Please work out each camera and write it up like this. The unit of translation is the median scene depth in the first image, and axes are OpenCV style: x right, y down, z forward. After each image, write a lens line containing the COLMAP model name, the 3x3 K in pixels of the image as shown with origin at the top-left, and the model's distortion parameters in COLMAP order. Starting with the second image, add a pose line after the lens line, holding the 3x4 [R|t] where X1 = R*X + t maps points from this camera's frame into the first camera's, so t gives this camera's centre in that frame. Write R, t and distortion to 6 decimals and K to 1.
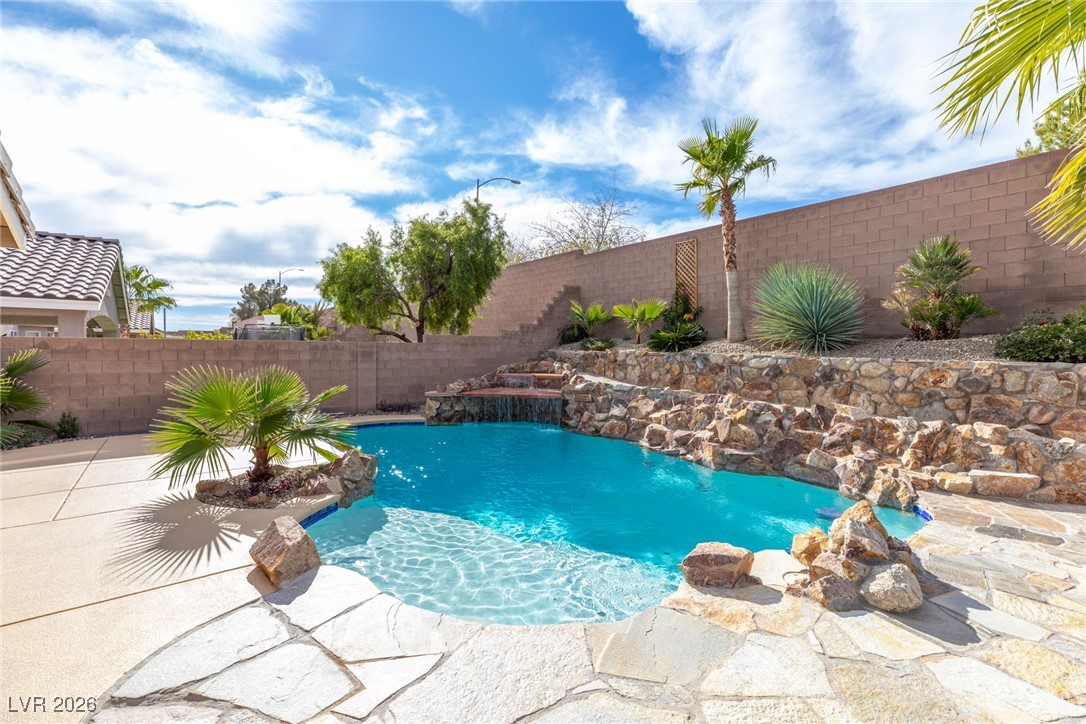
lens RADIAL K [[486.9, 0, 537.3], [0, 486.9, 352.0], [0, 0, 1]] dist [0.003725, -0.000763]
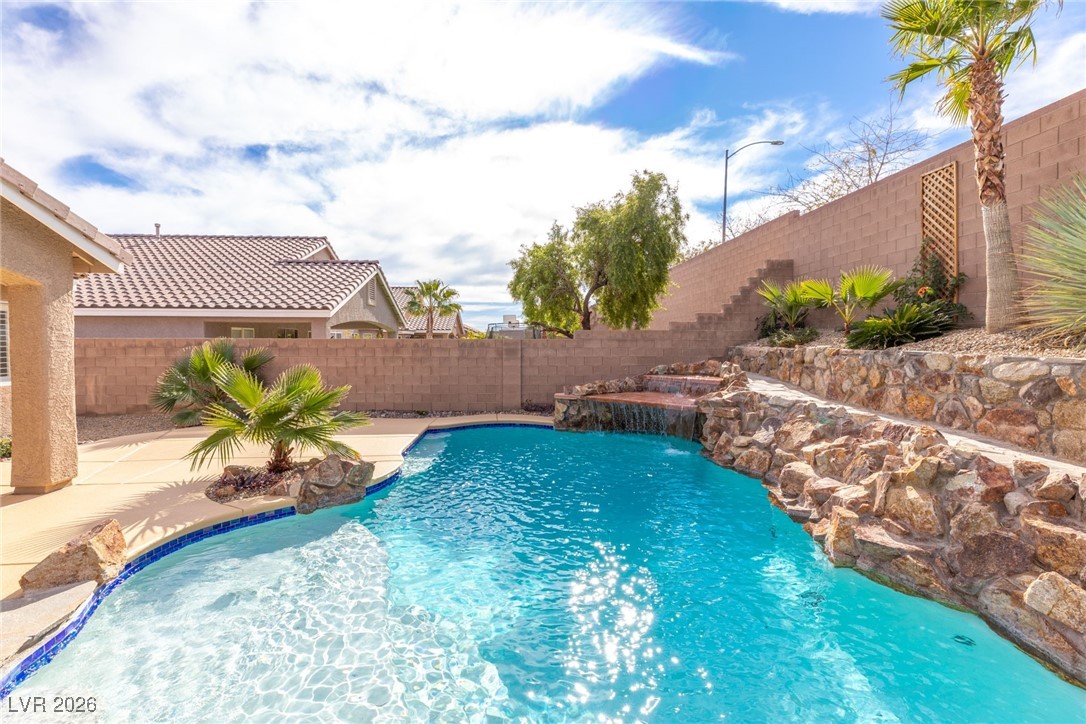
lens RADIAL K [[486.9, 0, 544.2], [0, 486.9, 355.9], [0, 0, 1]] dist [0.003725, -0.000763]
pose [[0.830351, 0.007555, -0.557190, 0.259312], [0.002507, 0.999847, 0.017294, -0.003634], [0.557235, -0.015757, 0.830205, 0.227777]]
